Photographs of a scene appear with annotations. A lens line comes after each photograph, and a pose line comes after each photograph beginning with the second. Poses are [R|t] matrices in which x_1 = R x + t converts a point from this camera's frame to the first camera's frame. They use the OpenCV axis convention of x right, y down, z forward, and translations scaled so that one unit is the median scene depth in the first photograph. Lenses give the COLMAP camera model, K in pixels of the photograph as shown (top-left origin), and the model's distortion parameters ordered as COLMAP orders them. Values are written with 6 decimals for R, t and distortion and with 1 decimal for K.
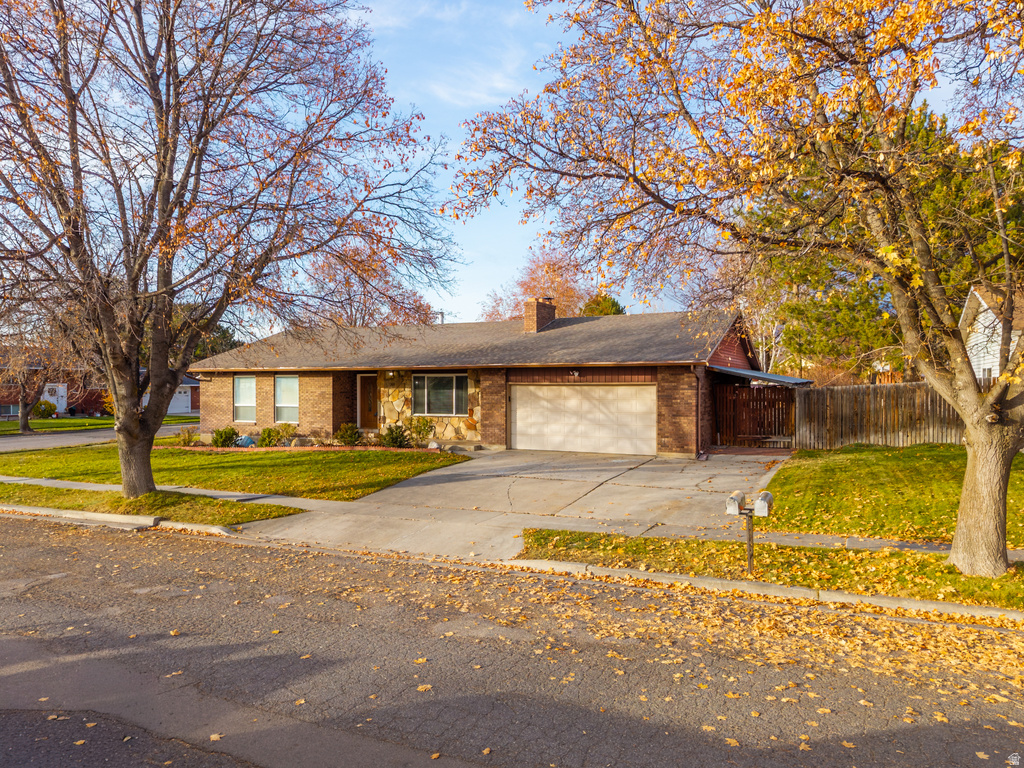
lens RADIAL K [[684.7, 0, 512.0], [0, 684.7, 384.0], [0, 0, 1]] dist [-0.007125, -0.006523]
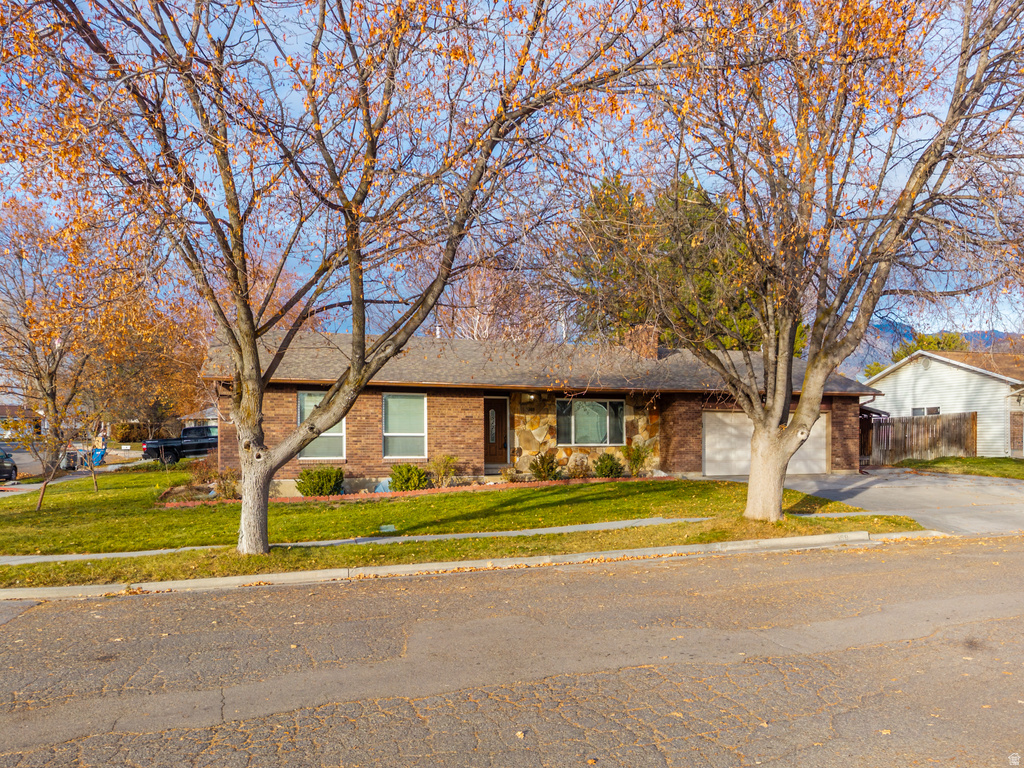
lens RADIAL K [[684.7, 0, 512.0], [0, 684.7, 384.0], [0, 0, 1]] dist [-0.007125, -0.006523]
pose [[0.732532, 0.059240, 0.678149, -0.804857], [-0.001067, 0.996305, -0.085881, 0.043663], [-0.680731, 0.062187, 0.729889, 0.421414]]
